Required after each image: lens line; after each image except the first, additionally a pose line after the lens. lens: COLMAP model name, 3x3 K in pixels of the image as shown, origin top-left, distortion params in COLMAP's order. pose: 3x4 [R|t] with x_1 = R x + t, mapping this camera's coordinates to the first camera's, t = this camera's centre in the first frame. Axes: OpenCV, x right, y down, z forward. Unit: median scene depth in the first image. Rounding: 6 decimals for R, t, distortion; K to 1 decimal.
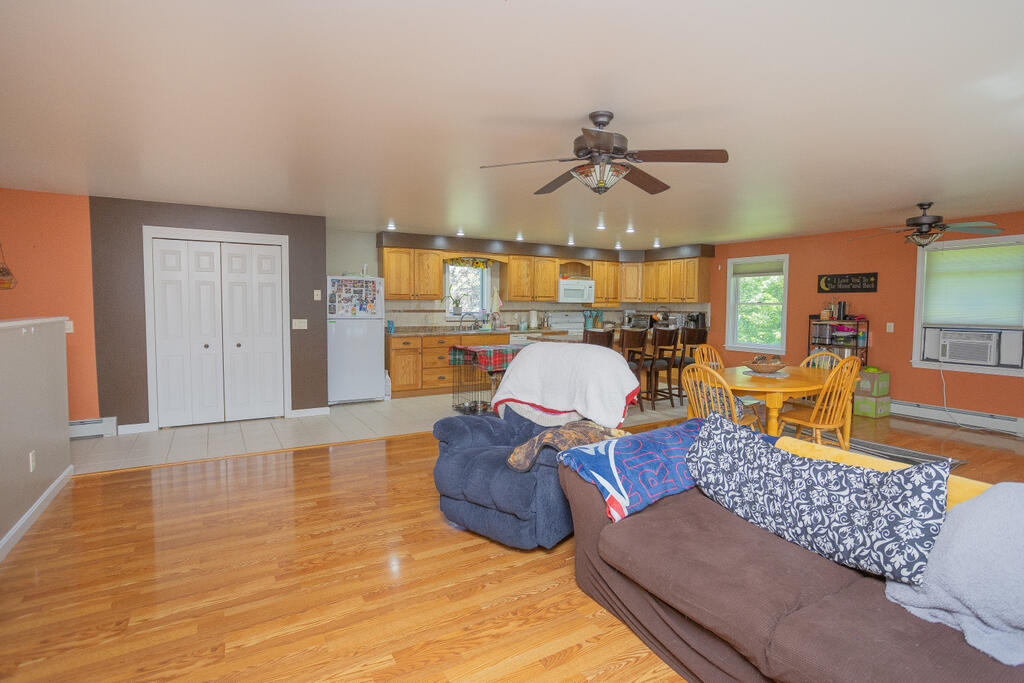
lens RADIAL K [[523.3, 0, 507.8], [0, 523.3, 340.4], [0, 0, 1]] dist [0.006679, 0.000925]
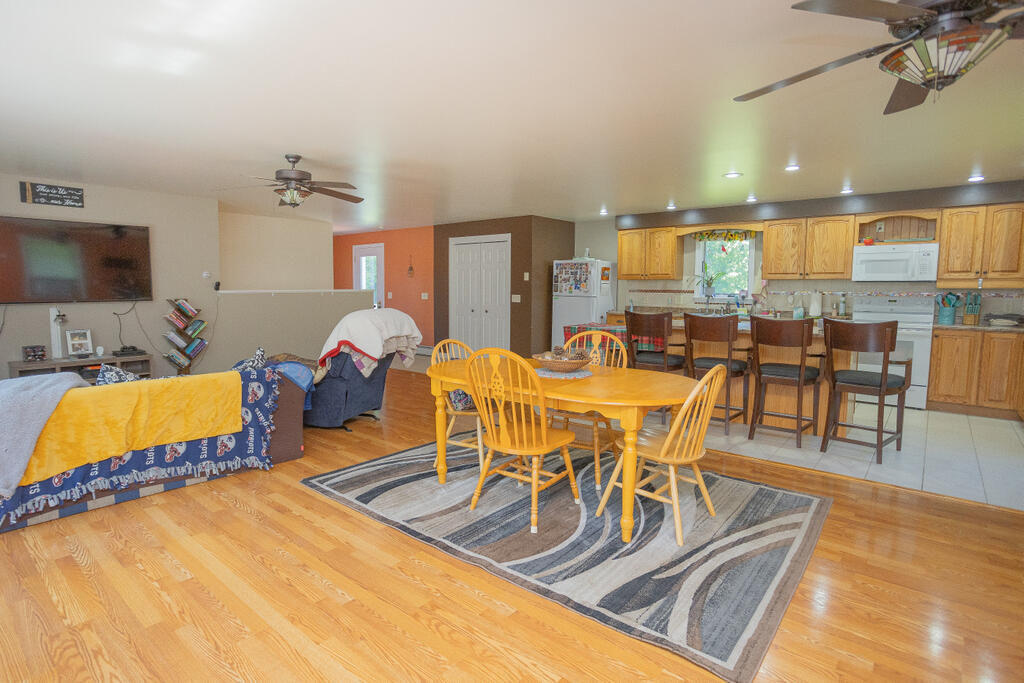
lens RADIAL K [[523.3, 0, 508.3], [0, 523.3, 338.7], [0, 0, 1]] dist [0.006679, 0.000925]
pose [[0.345555, 0.089594, -0.934112, 0.662043], [-0.070213, 0.995110, 0.069471, -0.015506], [0.935768, 0.041581, 0.350156, 0.394774]]
